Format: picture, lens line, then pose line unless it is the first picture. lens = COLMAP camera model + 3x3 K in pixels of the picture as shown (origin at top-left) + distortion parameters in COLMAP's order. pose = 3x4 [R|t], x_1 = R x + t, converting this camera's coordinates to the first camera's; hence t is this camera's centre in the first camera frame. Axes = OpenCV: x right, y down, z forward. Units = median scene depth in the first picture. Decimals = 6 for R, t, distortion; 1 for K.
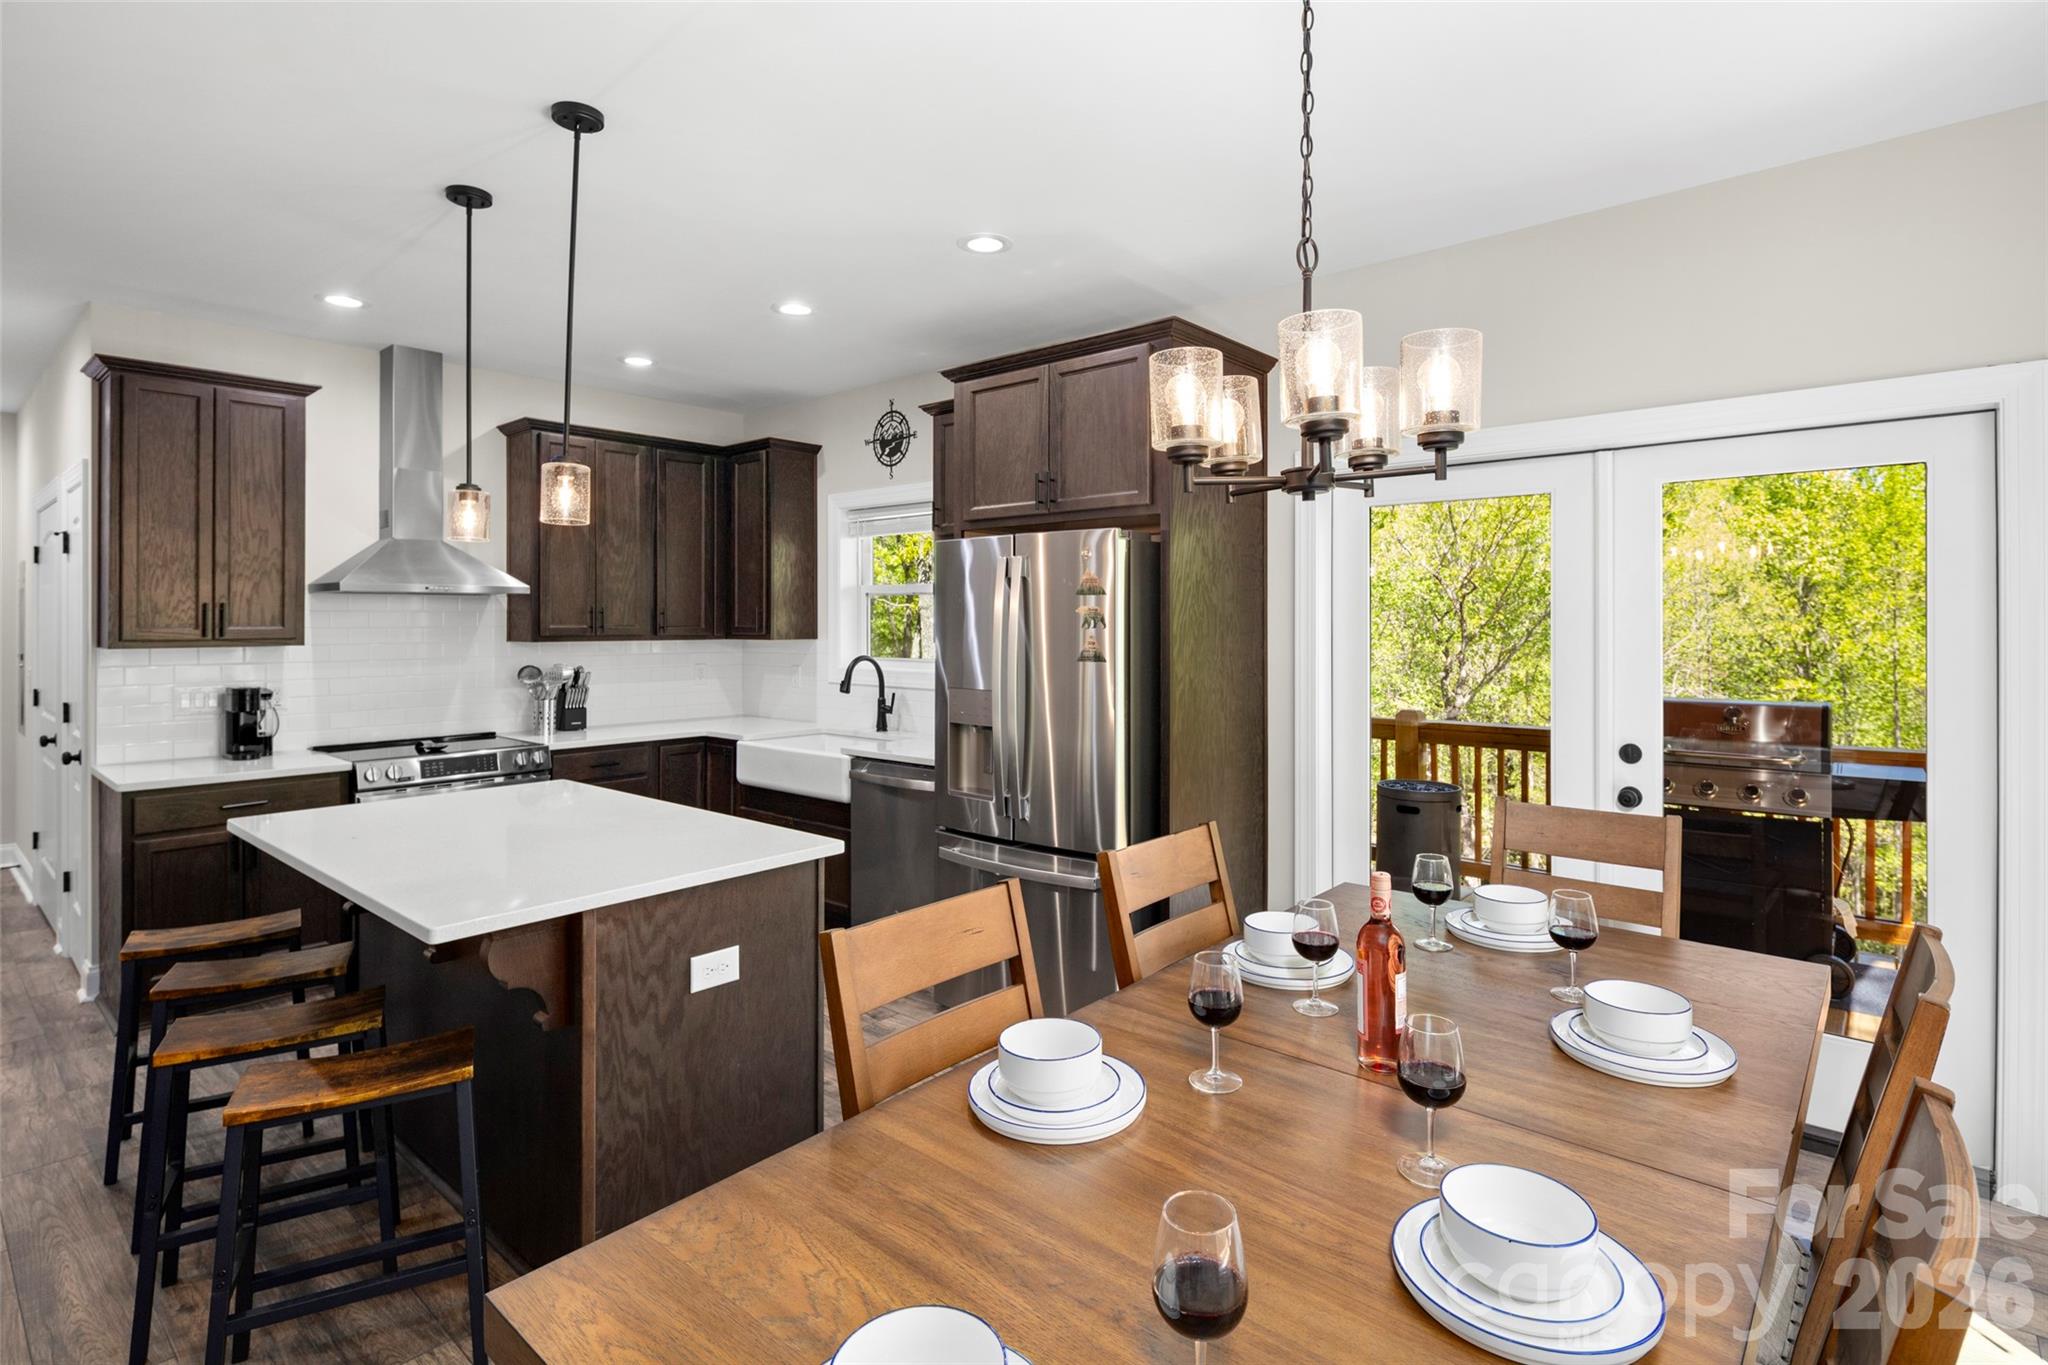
lens RADIAL K [[997.2, 0, 1056.8], [0, 997.2, 620.0], [0, 0, 1]] dist [0.000006, -0.005051]
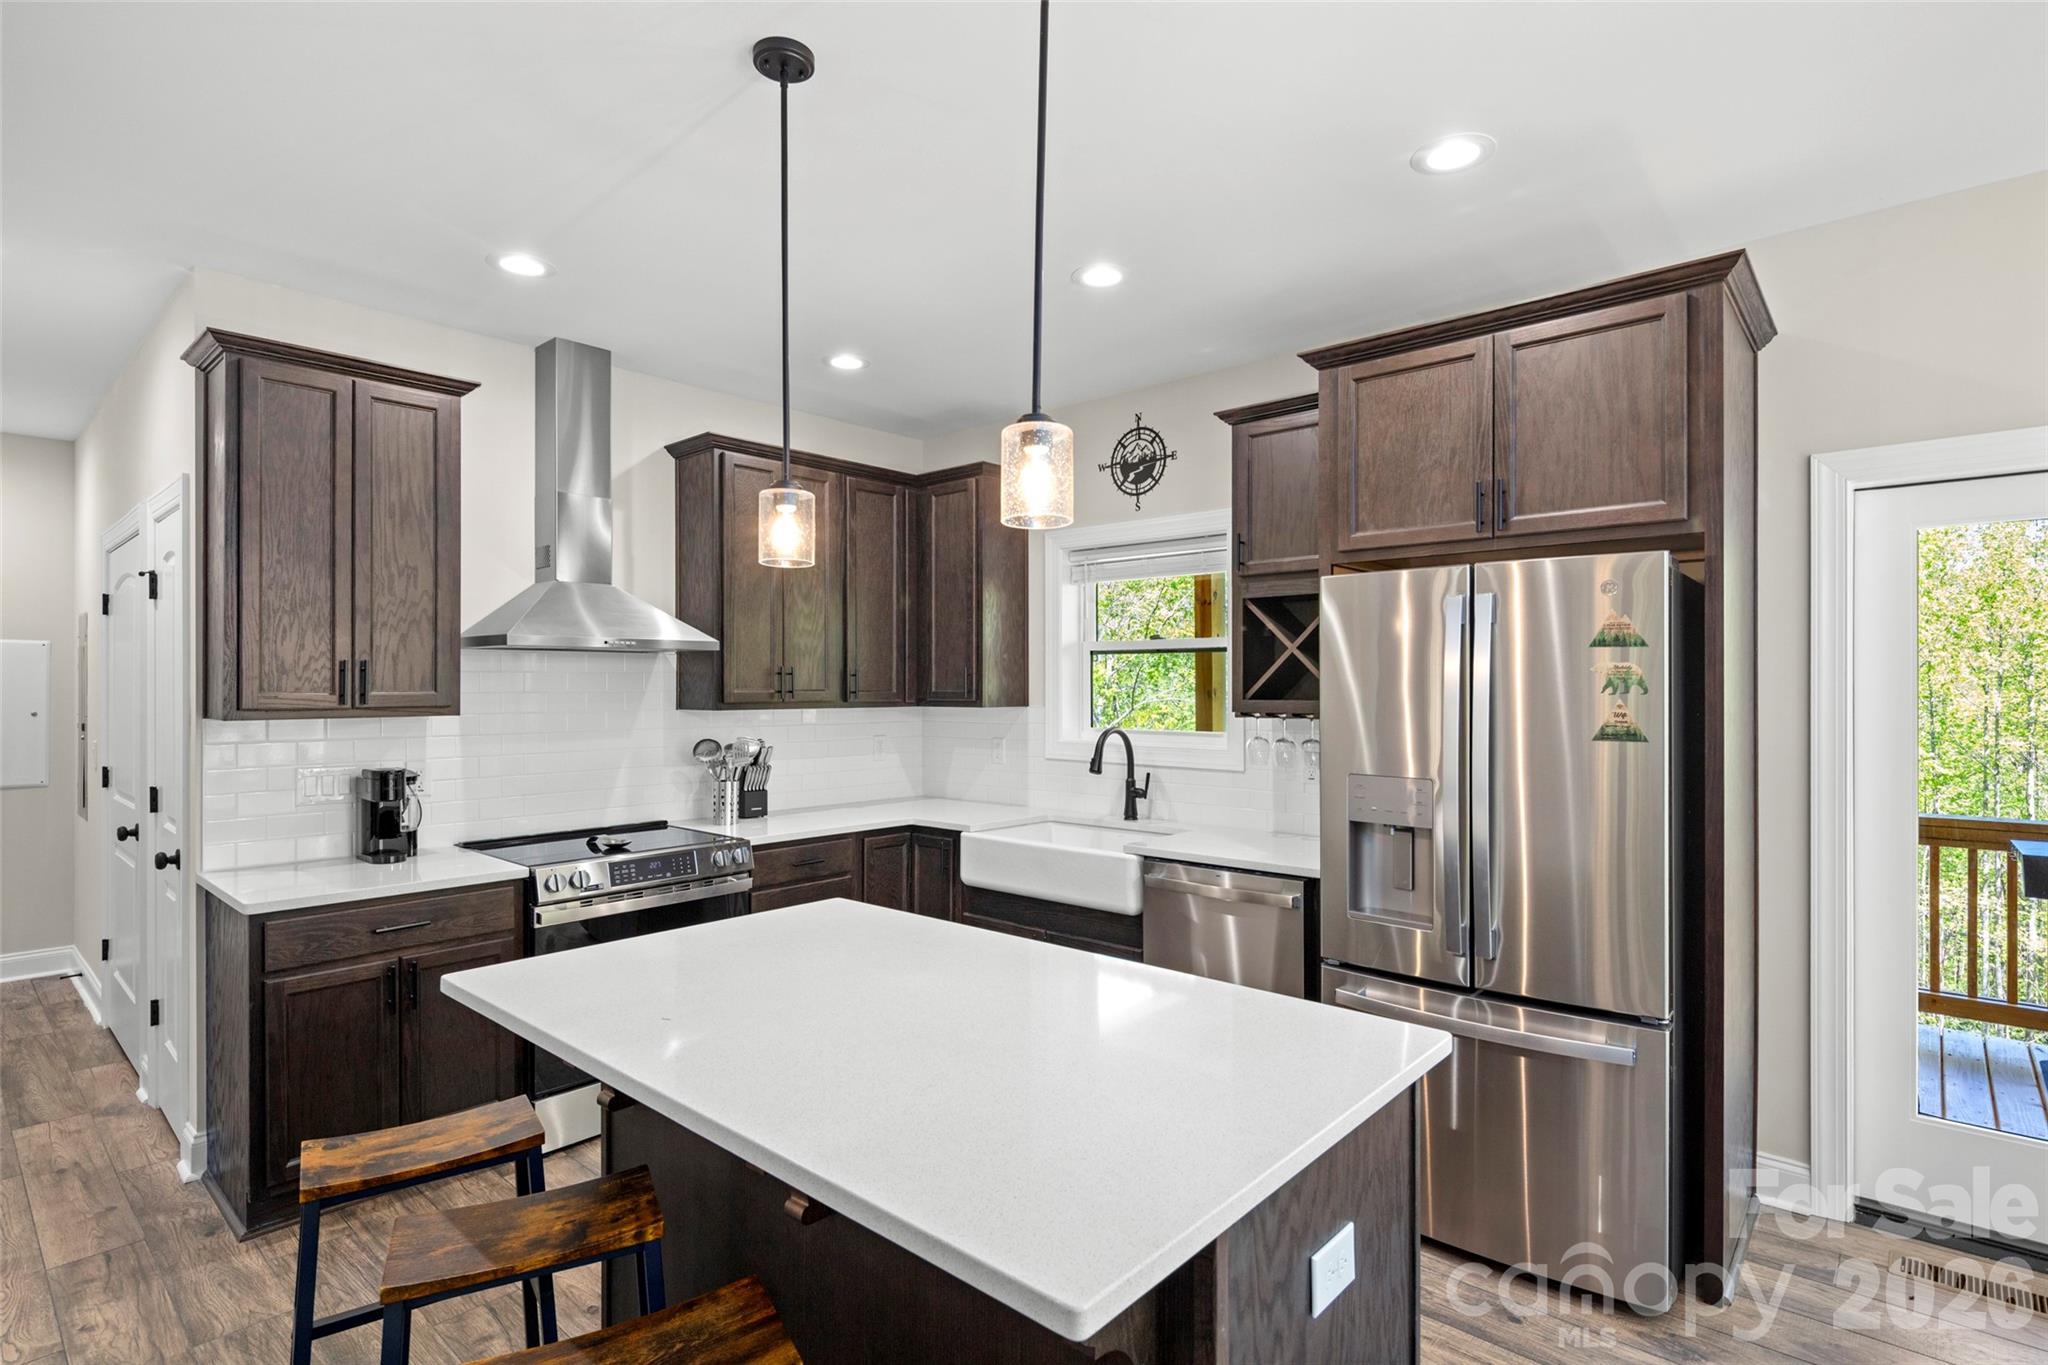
lens RADIAL K [[997.2, 0, 1054.7], [0, 997.2, 687.6], [0, 0, 1]] dist [0.000006, -0.005051]
pose [[0.999894, 0.000116, -0.014579, -0.275881], [-0.000074, 0.999996, 0.002888, 0.001419], [0.014579, -0.002886, 0.999890, 0.223857]]
